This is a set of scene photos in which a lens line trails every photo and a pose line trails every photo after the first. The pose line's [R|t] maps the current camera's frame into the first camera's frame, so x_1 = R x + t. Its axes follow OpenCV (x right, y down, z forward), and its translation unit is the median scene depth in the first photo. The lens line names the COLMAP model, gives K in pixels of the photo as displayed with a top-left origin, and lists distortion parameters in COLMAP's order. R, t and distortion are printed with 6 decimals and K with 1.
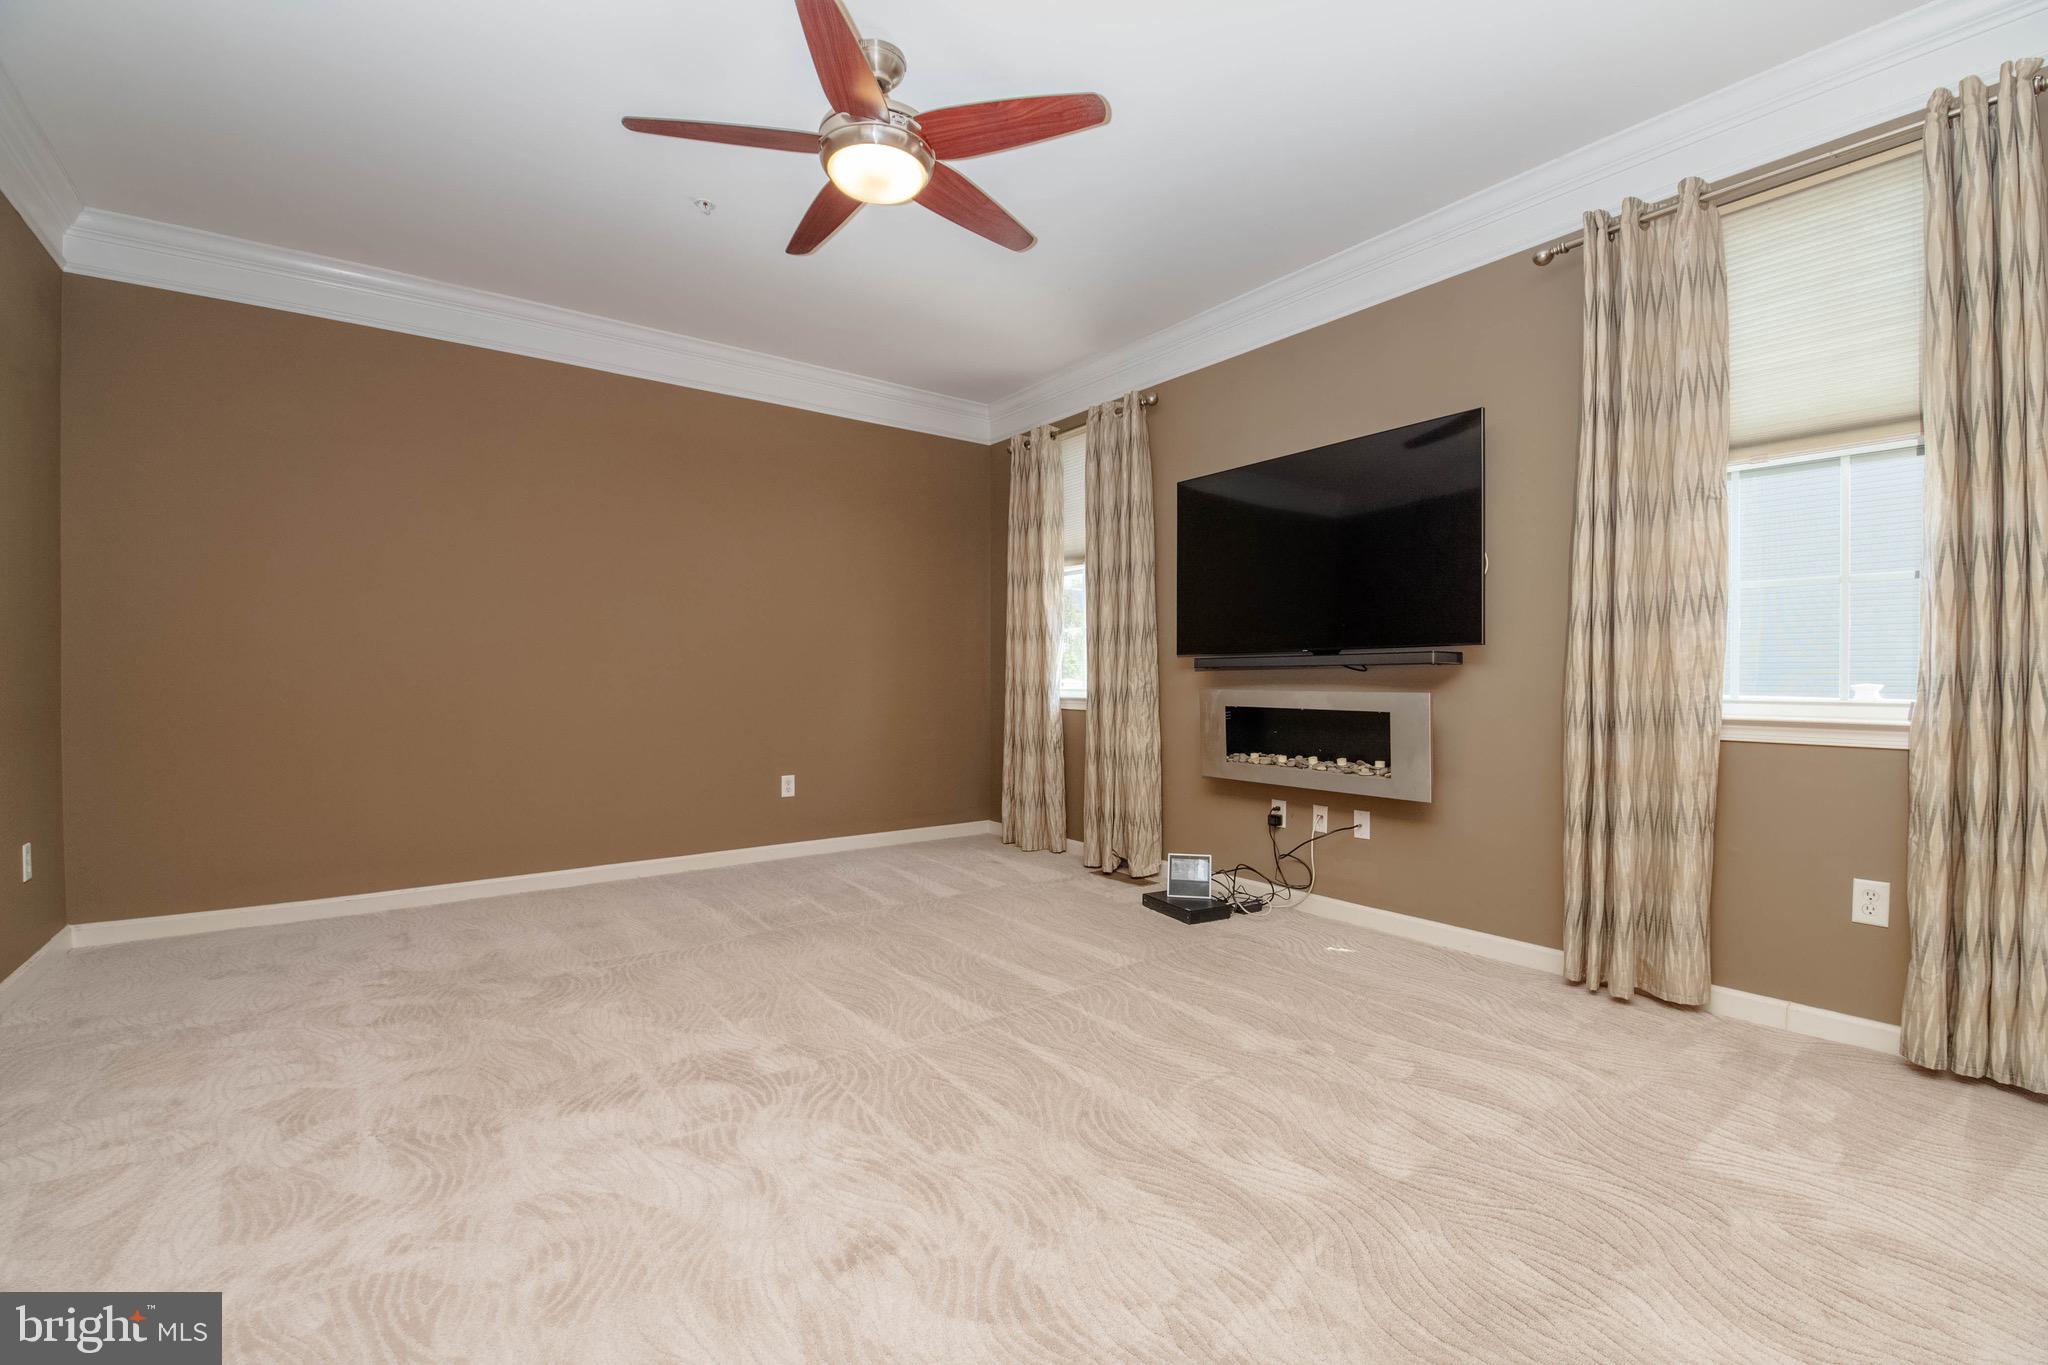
lens RADIAL K [[874.9, 0, 1029.0], [0, 874.9, 691.0], [0, 0, 1]] dist [-0.001902, -0.002312]
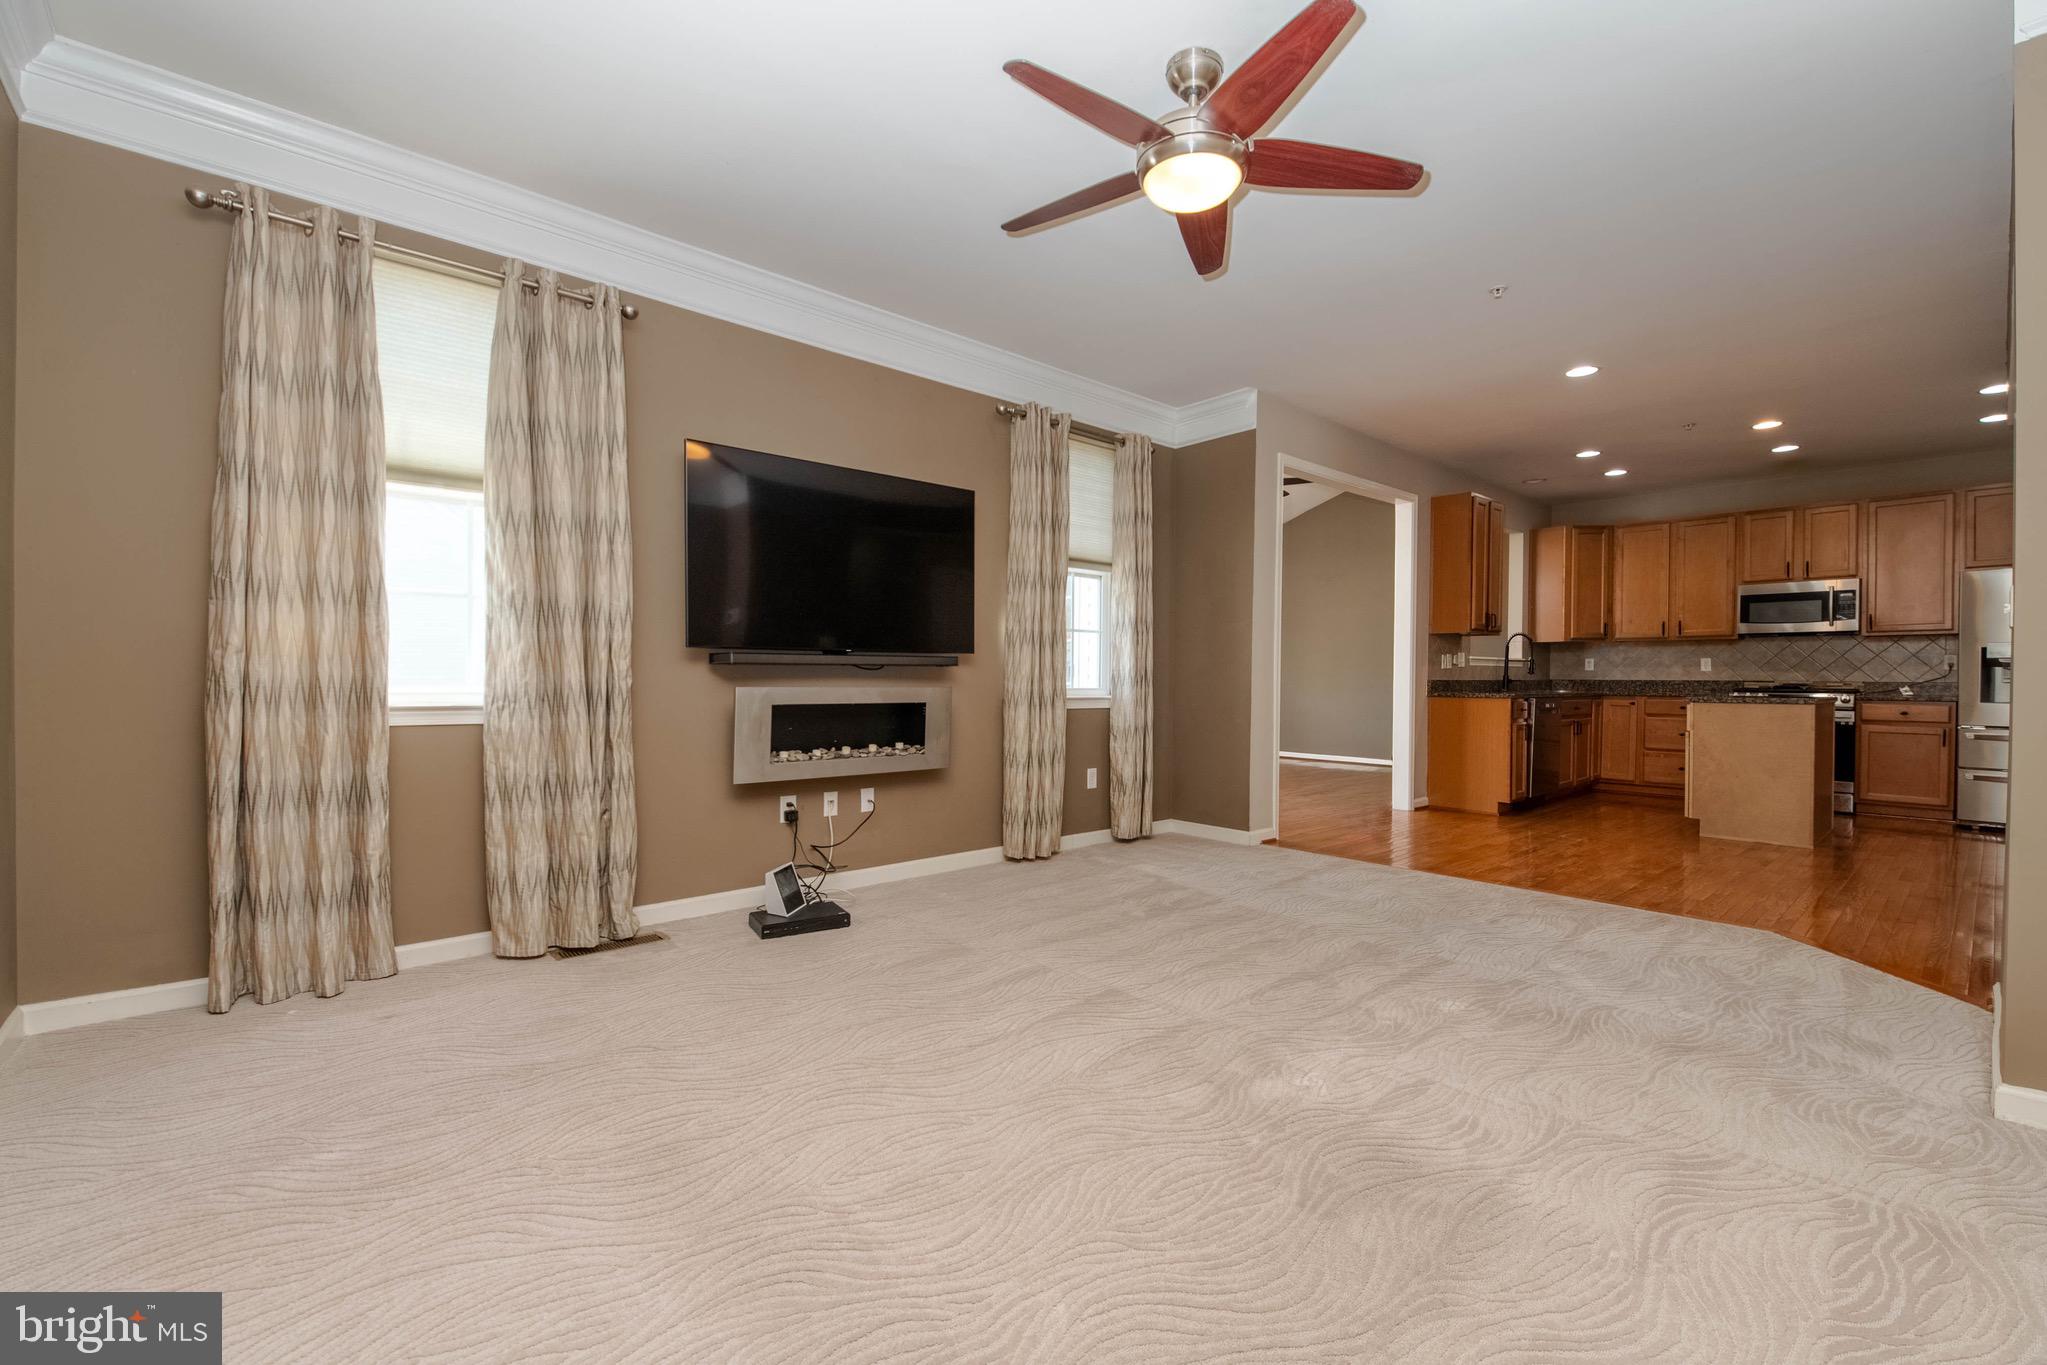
lens RADIAL K [[874.5, 0, 1031.4], [0, 874.5, 687.4], [0, 0, 1]] dist [-0.001902, -0.002312]
pose [[-0.081338, -0.017573, 0.996532, -0.808457], [0.003286, 0.999834, 0.017900, -0.019078], [-0.996681, 0.004731, -0.081266, 0.876114]]
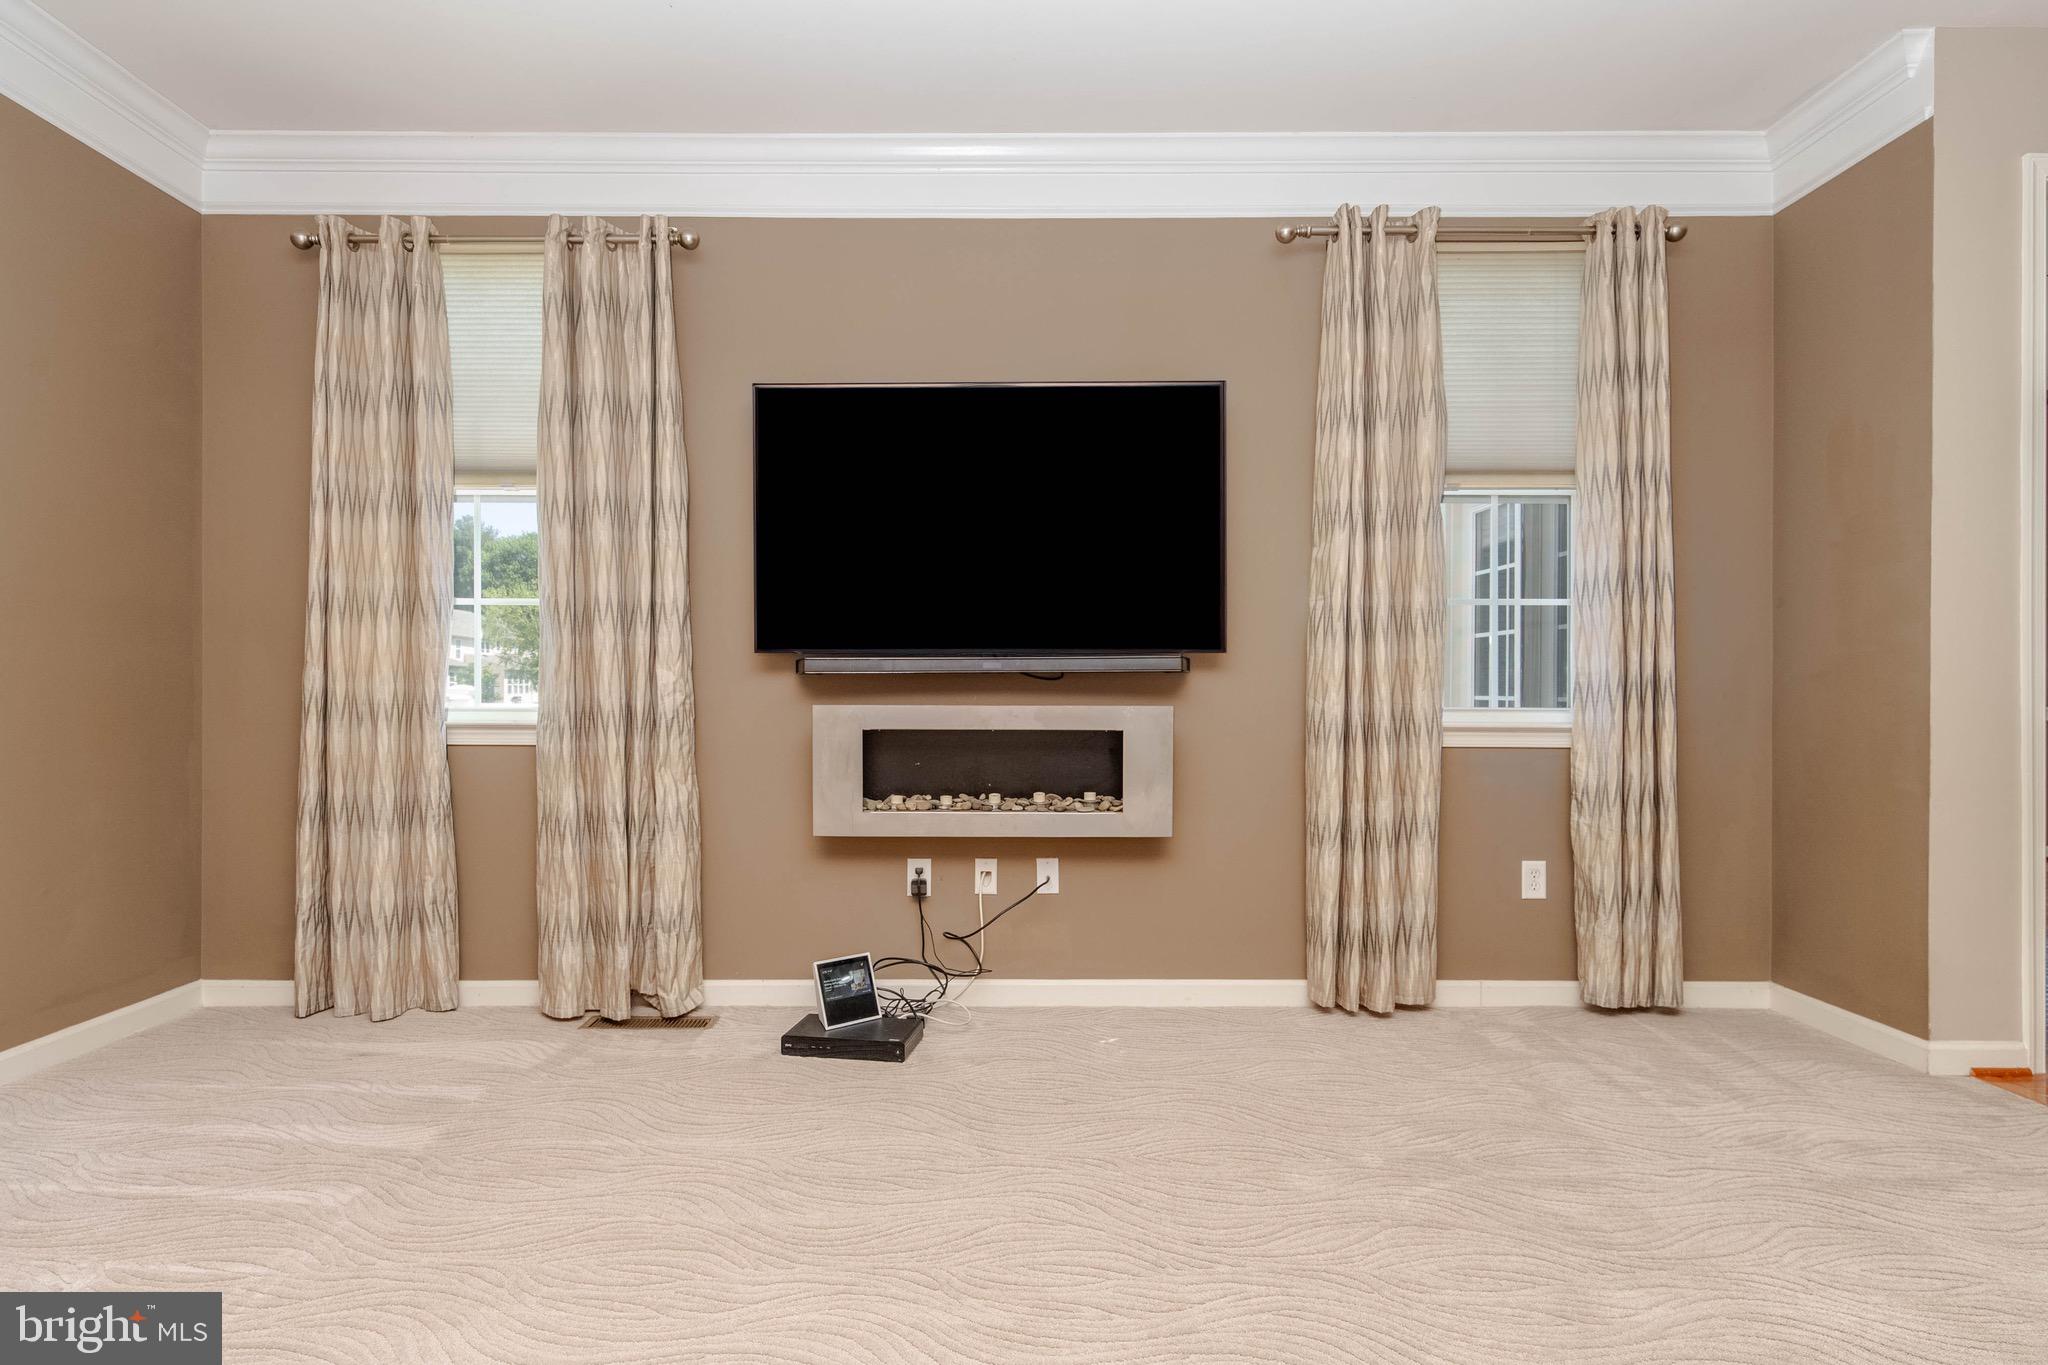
lens RADIAL K [[1139.0, 0, 1020.1], [0, 1139.0, 686.0], [0, 0, 1]] dist [0.006622, -0.002845]
pose [[0.609997, -0.001960, 0.792401, -0.439176], [0.010748, 0.999925, -0.005801, -0.010867], [-0.792331, 0.012055, 0.609973, 0.398968]]
